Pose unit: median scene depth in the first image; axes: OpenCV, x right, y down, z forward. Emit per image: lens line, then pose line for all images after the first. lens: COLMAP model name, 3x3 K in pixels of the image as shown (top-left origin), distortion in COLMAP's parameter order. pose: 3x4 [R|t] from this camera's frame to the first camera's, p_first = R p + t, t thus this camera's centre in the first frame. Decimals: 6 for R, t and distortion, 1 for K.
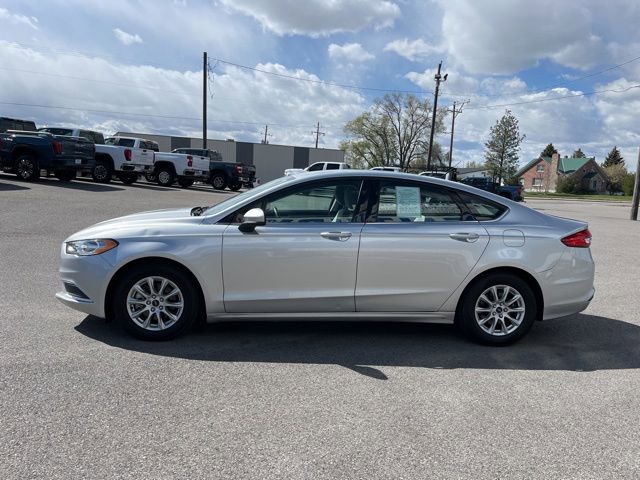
lens RADIAL K [[482.2, 0, 315.1], [0, 482.2, 238.8], [0, 0, 1]] dist [0.068930, -0.091427]
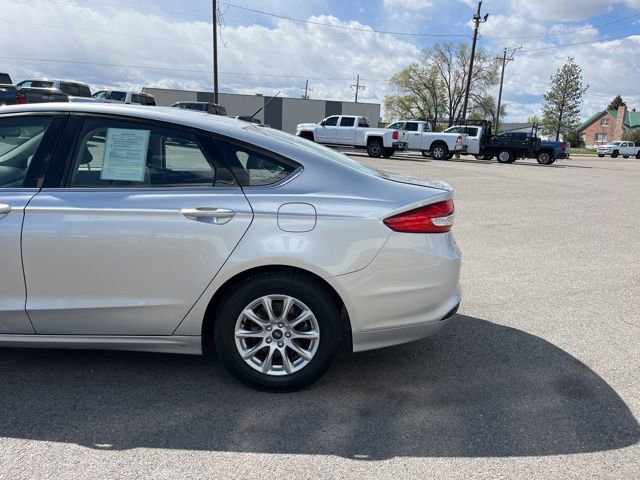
lens RADIAL K [[482.2, 0, 321.8], [0, 482.2, 236.9], [0, 0, 1]] dist [0.068930, -0.091427]
pose [[0.995244, 0.014468, -0.096334, 0.122669], [-0.006648, 0.996691, 0.081006, -0.006228], [0.097187, -0.079980, 0.992047, 0.103425]]
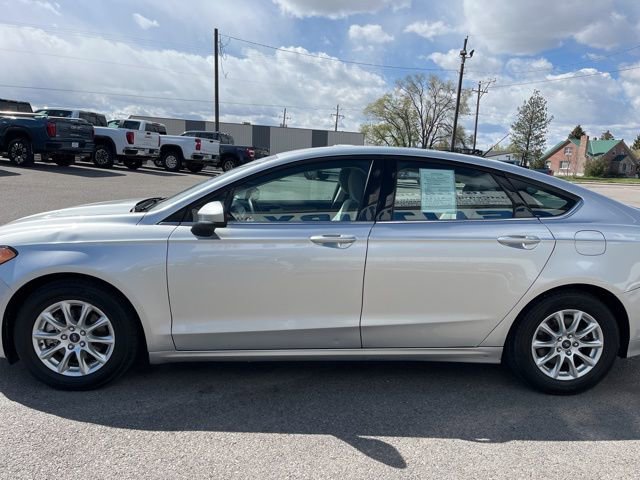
lens RADIAL K [[482.2, 0, 322.3], [0, 482.2, 238.4], [0, 0, 1]] dist [0.068930, -0.091427]
pose [[0.999598, -0.000800, -0.028357, 0.011339], [0.001665, 0.999534, 0.030491, -0.007258], [0.028319, -0.030525, 0.999133, 0.072121]]
